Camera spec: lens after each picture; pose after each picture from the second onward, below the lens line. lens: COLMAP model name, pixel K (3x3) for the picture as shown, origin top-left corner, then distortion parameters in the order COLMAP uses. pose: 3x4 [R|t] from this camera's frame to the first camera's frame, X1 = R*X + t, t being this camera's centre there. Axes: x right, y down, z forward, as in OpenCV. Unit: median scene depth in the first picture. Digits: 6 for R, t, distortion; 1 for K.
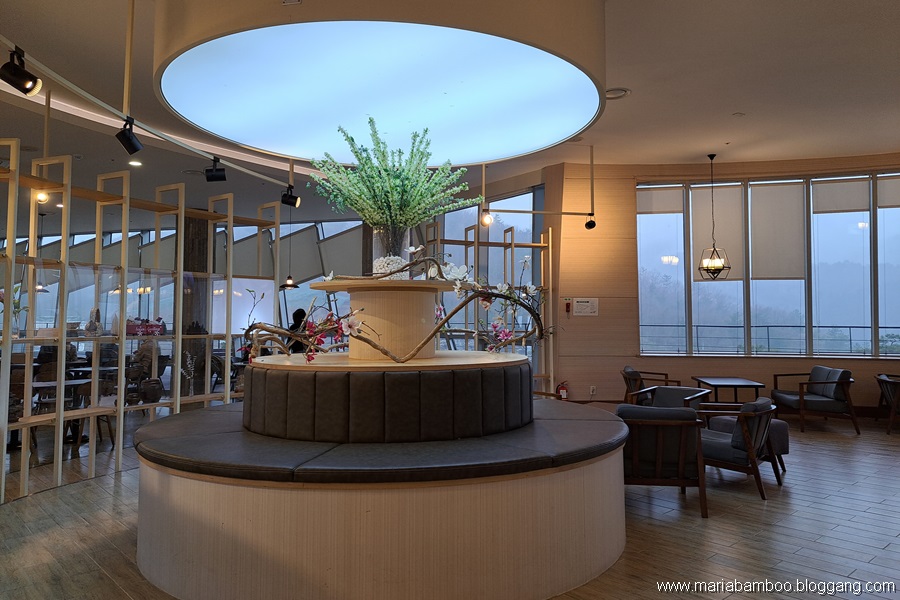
lens RADIAL K [[627.6, 0, 450.0], [0, 627.6, 300.0], [0, 0, 1]] dist [0.156259, -0.000237]
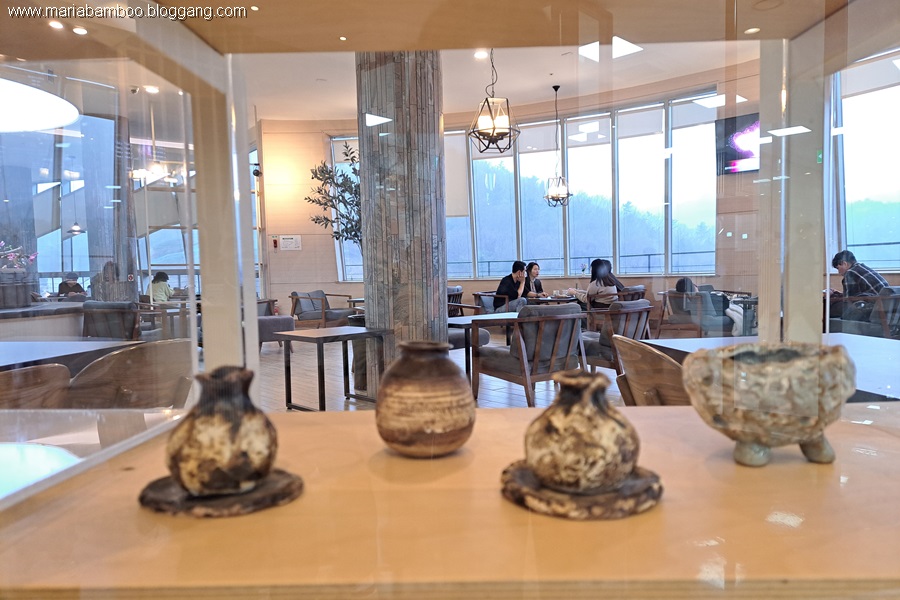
lens RADIAL K [[627.6, 0, 450.0], [0, 627.6, 300.0], [0, 0, 1]] dist [0.156259, -0.000237]
pose [[0.993371, -0.030068, -0.110954, 0.559441], [0.042093, 0.993294, 0.107681, 0.001868], [0.106972, -0.111638, 0.987975, -0.138931]]
